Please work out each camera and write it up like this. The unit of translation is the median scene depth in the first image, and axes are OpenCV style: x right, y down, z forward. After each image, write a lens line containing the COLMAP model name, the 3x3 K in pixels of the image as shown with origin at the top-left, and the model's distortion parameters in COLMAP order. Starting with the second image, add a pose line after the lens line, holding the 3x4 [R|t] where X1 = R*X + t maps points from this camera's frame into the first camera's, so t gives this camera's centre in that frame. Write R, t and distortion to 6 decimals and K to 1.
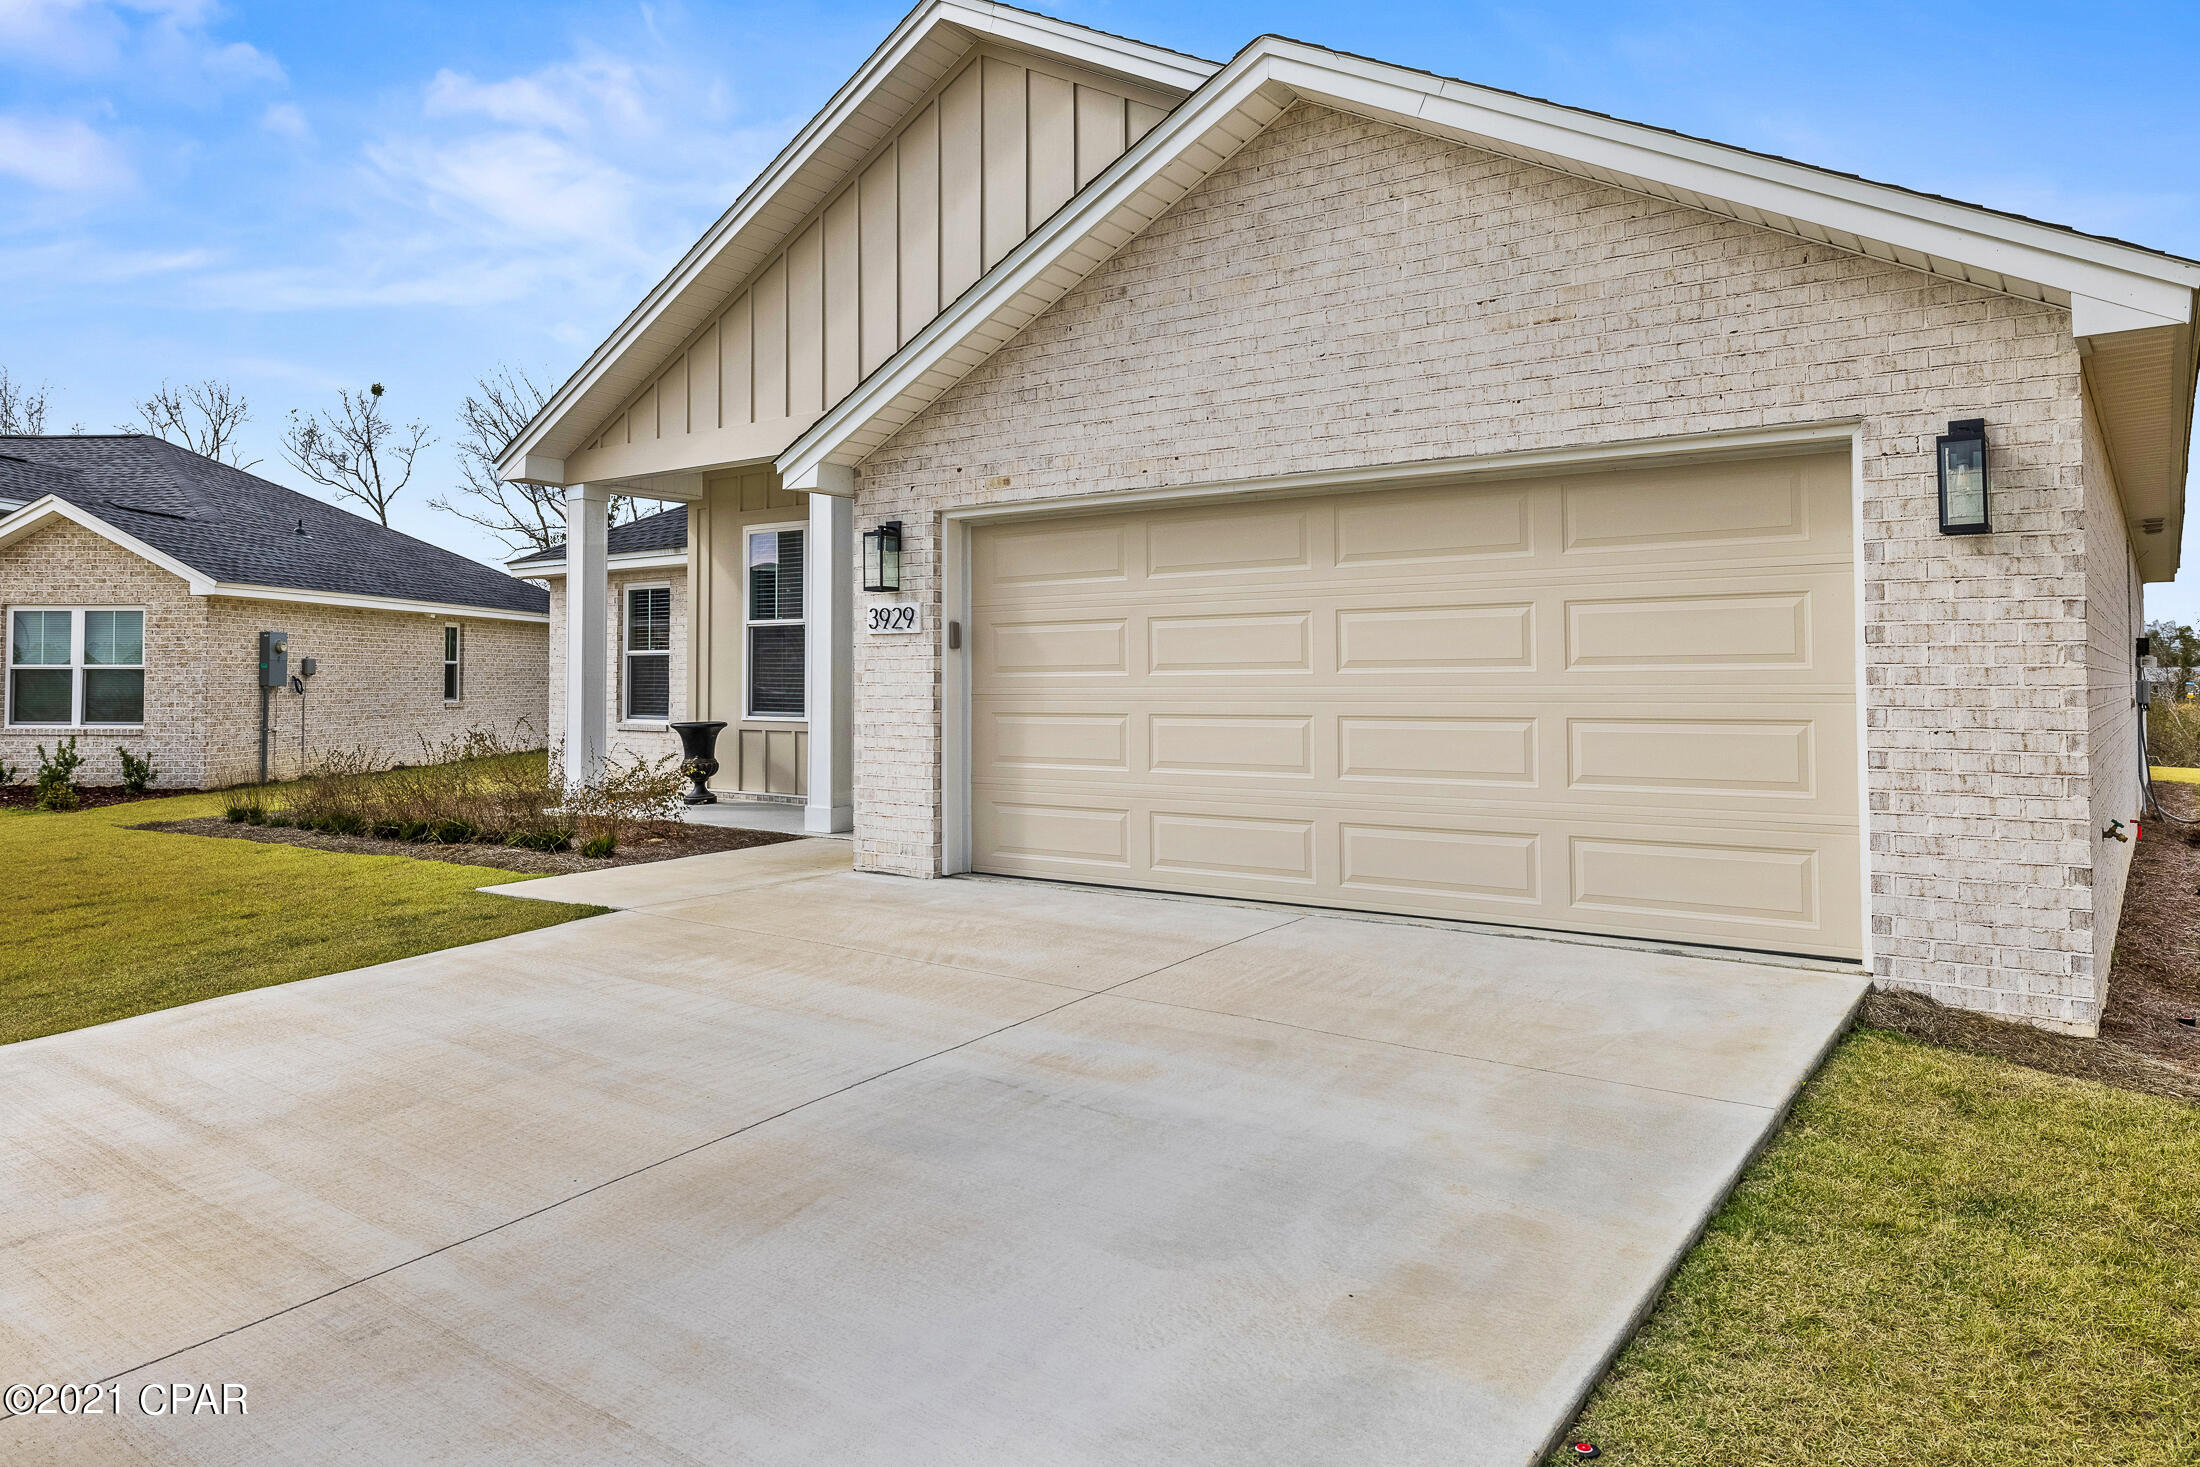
lens RADIAL K [[1413.5, 0, 1018.0], [0, 1413.5, 703.3], [0, 0, 1]] dist [-0.001537, -0.002713]
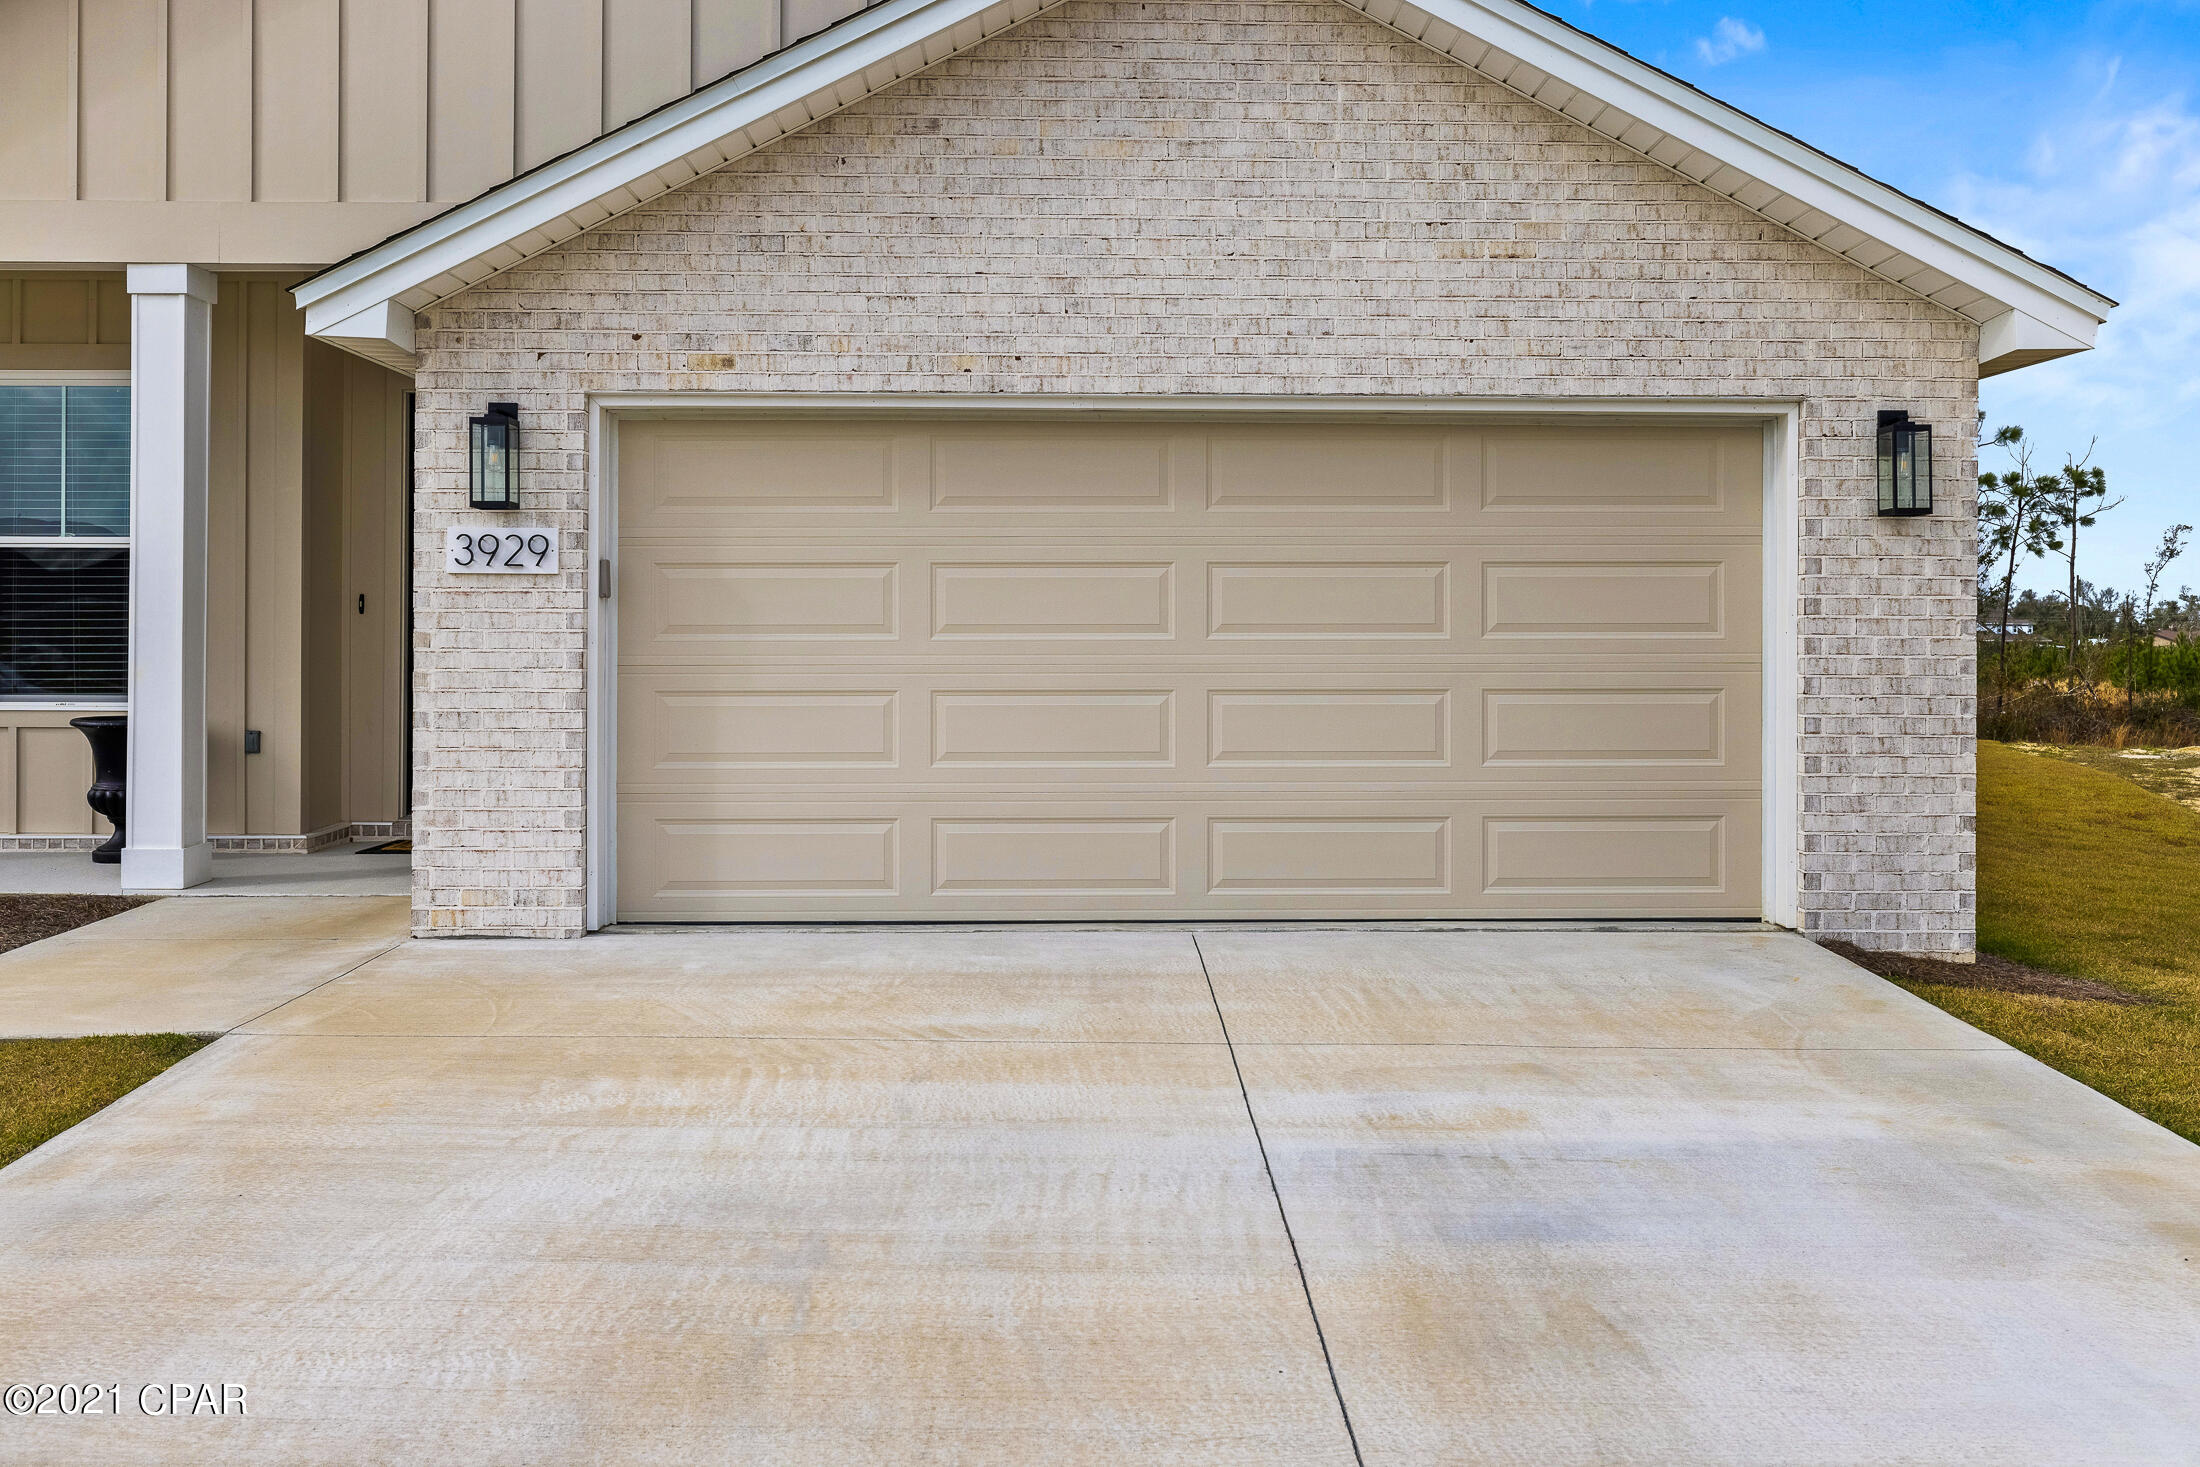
lens RADIAL K [[1850.6, 0, 1098.8], [0, 1850.6, 725.7], [0, 0, 1]] dist [-0.005564, 0.013357]
pose [[0.787632, -0.025078, 0.615636, -0.511184], [0.005874, 0.999432, 0.033197, -0.006865], [-0.616118, -0.022531, 0.787331, 0.186358]]
